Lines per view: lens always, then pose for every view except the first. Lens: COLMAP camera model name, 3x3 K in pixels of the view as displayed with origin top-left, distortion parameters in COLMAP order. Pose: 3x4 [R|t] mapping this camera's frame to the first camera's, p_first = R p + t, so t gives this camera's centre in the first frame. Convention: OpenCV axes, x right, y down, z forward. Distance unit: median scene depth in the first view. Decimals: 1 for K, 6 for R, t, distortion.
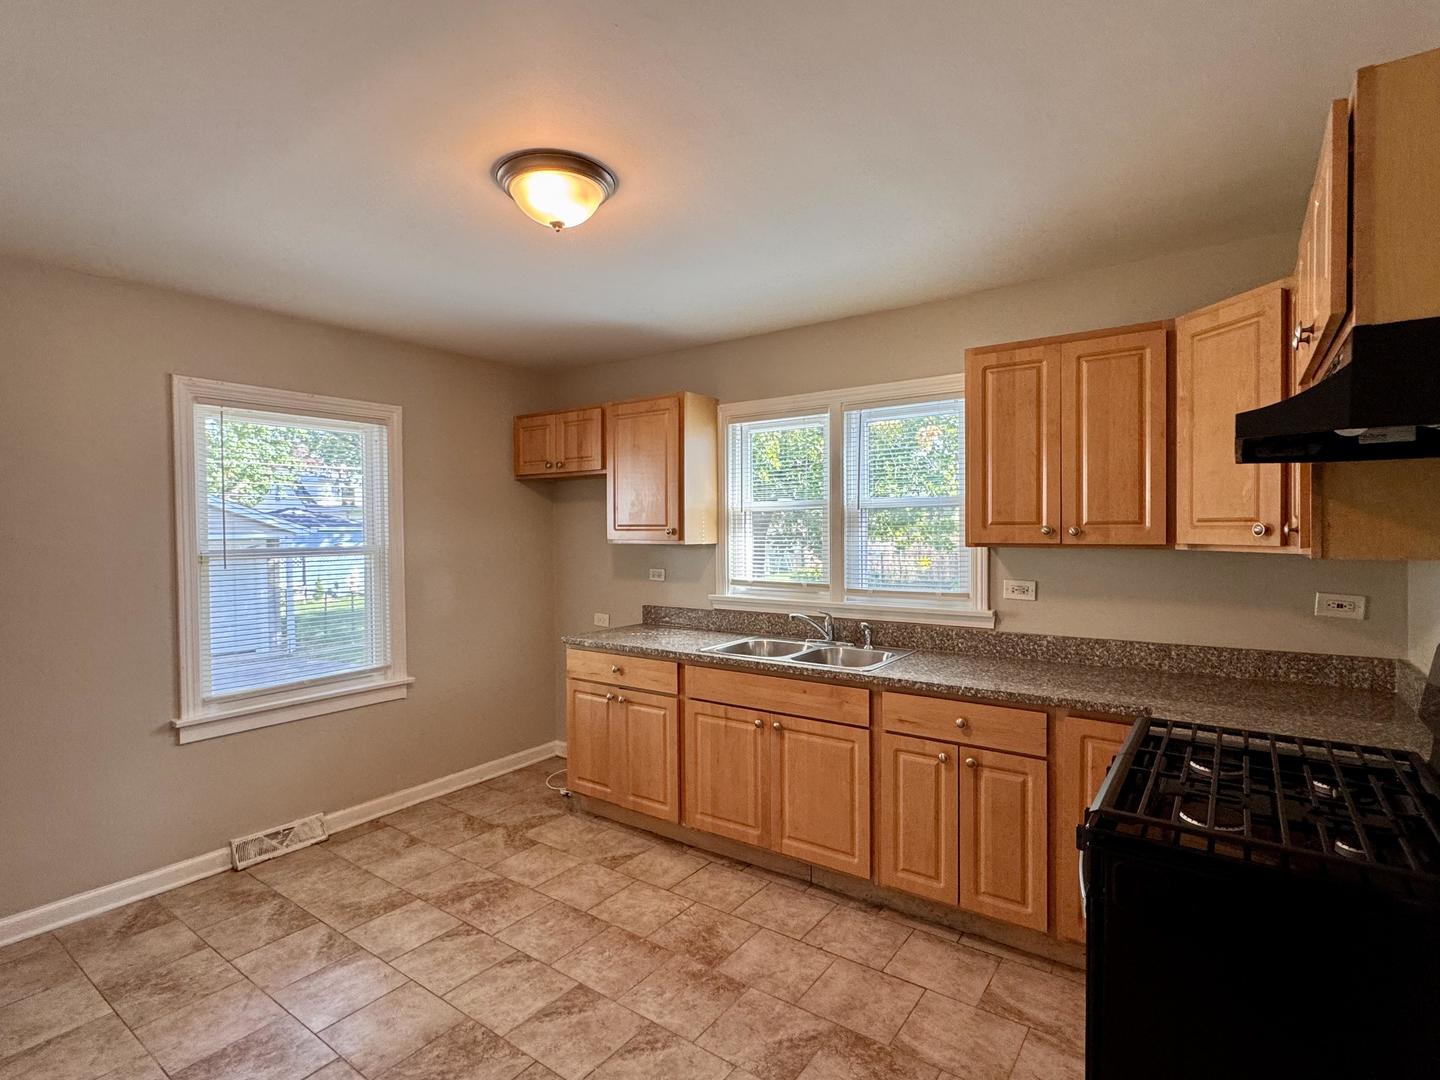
lens RADIAL K [[716.6, 0, 717.6], [0, 716.6, 541.9], [0, 0, 1]] dist [-0.006869, 0.001424]
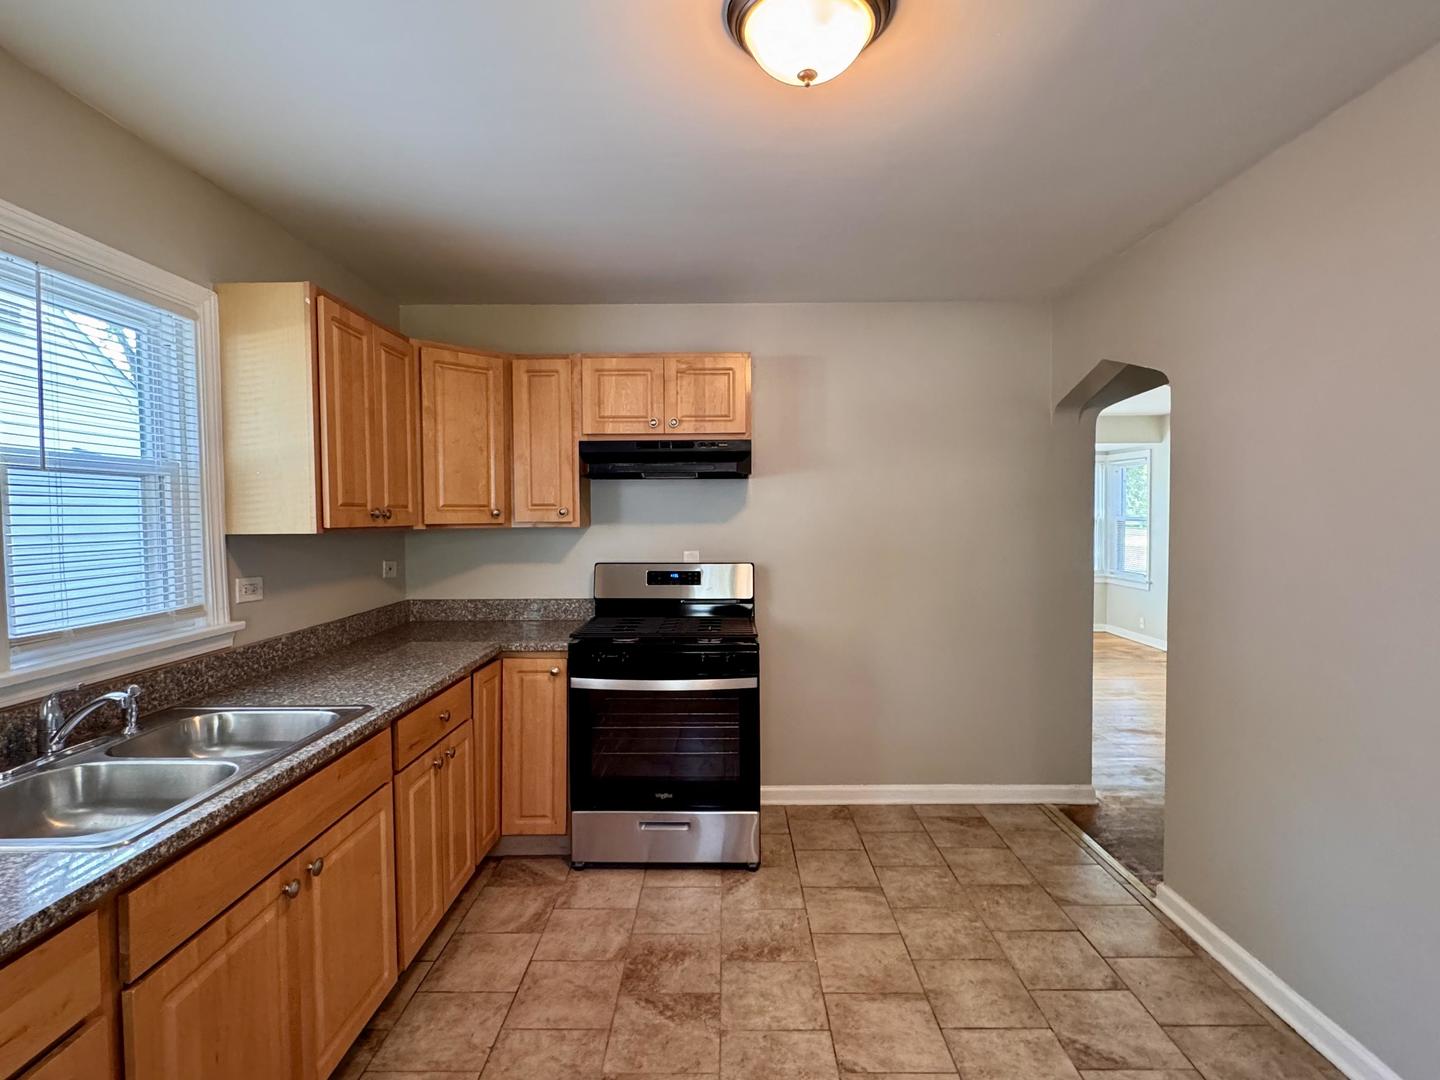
lens RADIAL K [[716.6, 0, 723.4], [0, 716.6, 533.3], [0, 0, 1]] dist [-0.006869, 0.001424]
pose [[-0.582137, -0.009954, 0.813030, -0.523362], [0.027923, 0.999091, 0.032225, -0.005933], [-0.812611, 0.041462, -0.581329, 1.022108]]
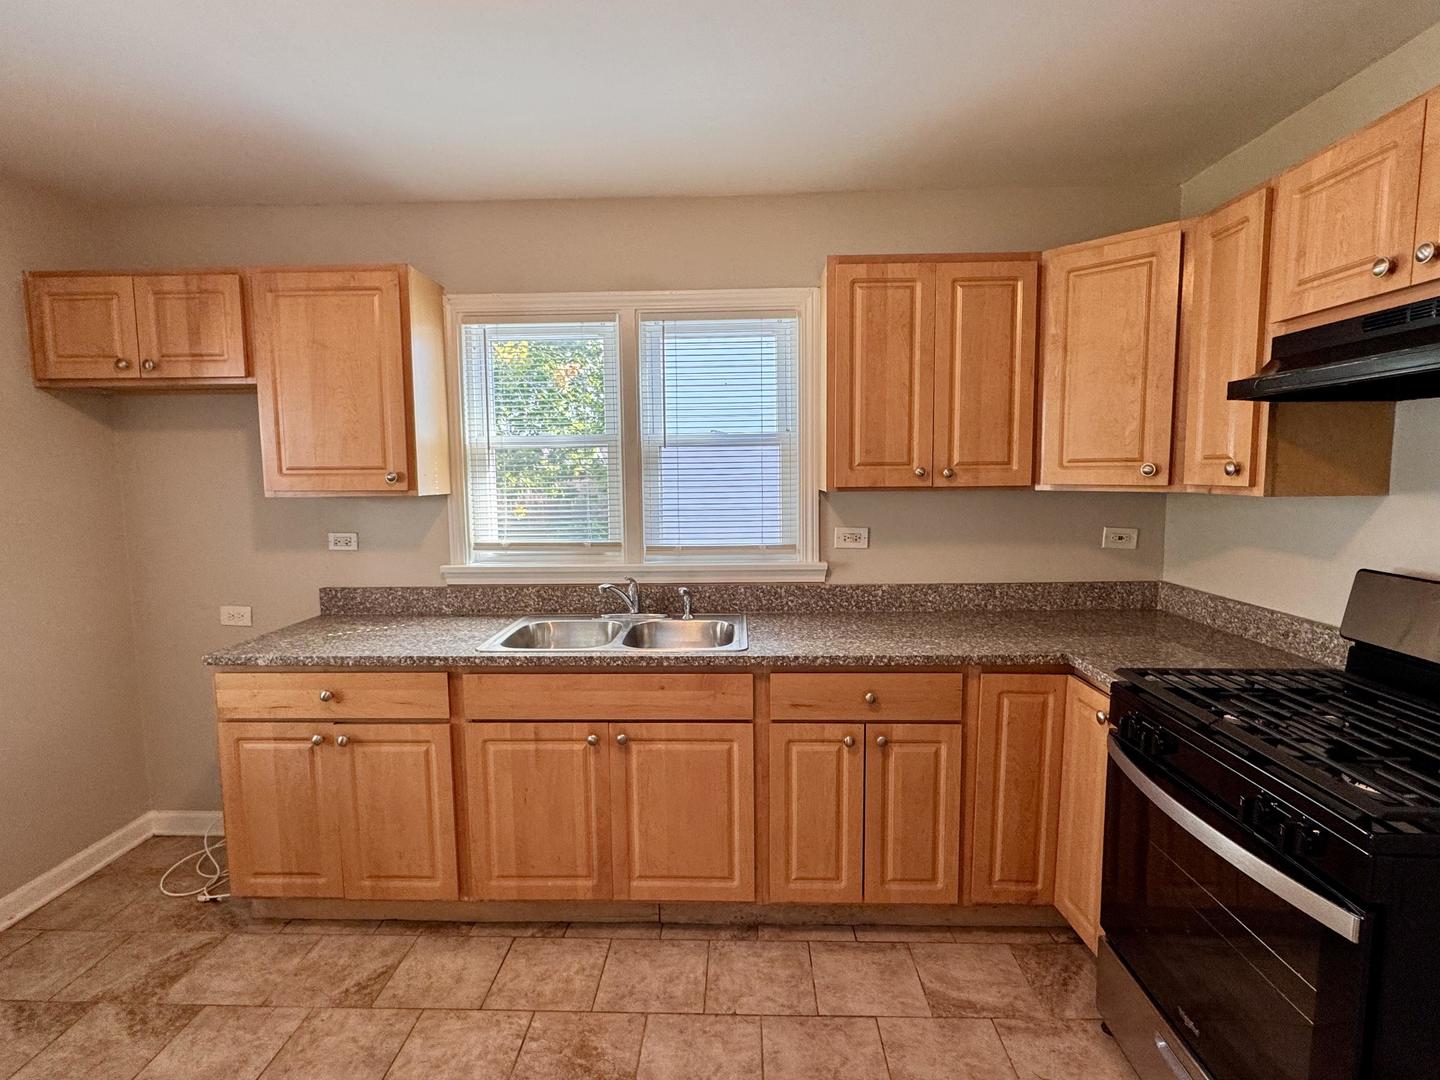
lens RADIAL K [[716.6, 0, 718.4], [0, 716.6, 541.4], [0, 0, 1]] dist [-0.006869, 0.001424]
pose [[0.829129, -0.056762, 0.556168, -0.227785], [0.015238, 0.996757, 0.079011, -0.003356], [-0.558849, -0.057035, 0.827306, 0.332965]]
